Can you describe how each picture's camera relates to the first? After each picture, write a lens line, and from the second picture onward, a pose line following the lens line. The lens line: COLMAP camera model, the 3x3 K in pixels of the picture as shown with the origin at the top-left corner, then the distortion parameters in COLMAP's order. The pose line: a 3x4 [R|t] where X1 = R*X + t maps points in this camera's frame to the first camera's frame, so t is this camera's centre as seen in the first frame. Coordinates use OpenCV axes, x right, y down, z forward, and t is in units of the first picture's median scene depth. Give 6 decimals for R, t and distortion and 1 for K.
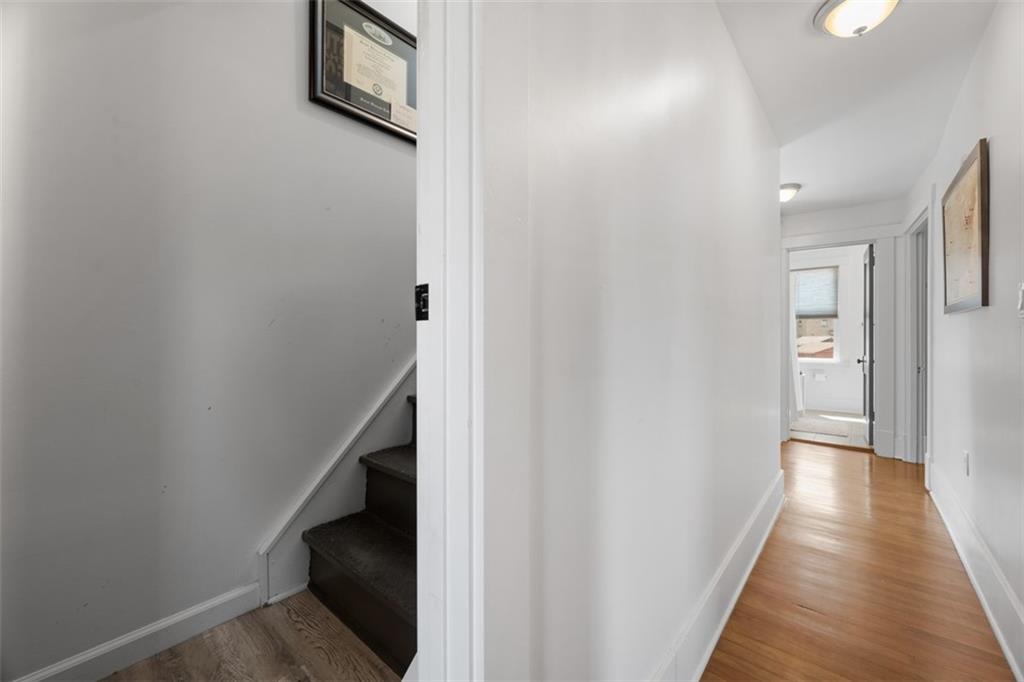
lens RADIAL K [[407.0, 0, 512.1], [0, 407.0, 339.1], [0, 0, 1]] dist [0.002924, -0.000022]
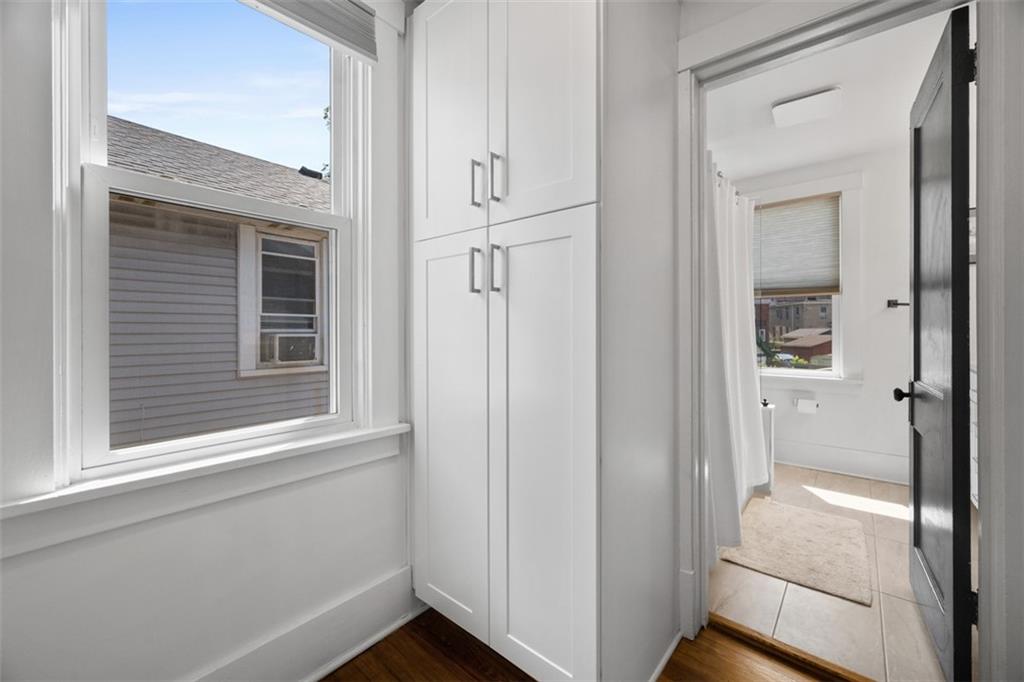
lens RADIAL K [[407.0, 0, 508.3], [0, 407.0, 338.3], [0, 0, 1]] dist [0.002924, -0.000022]
pose [[0.999930, -0.011096, -0.004191, 0.376259], [0.011135, 0.999896, 0.009184, -0.003118], [0.004089, -0.009230, 0.999949, 0.475555]]
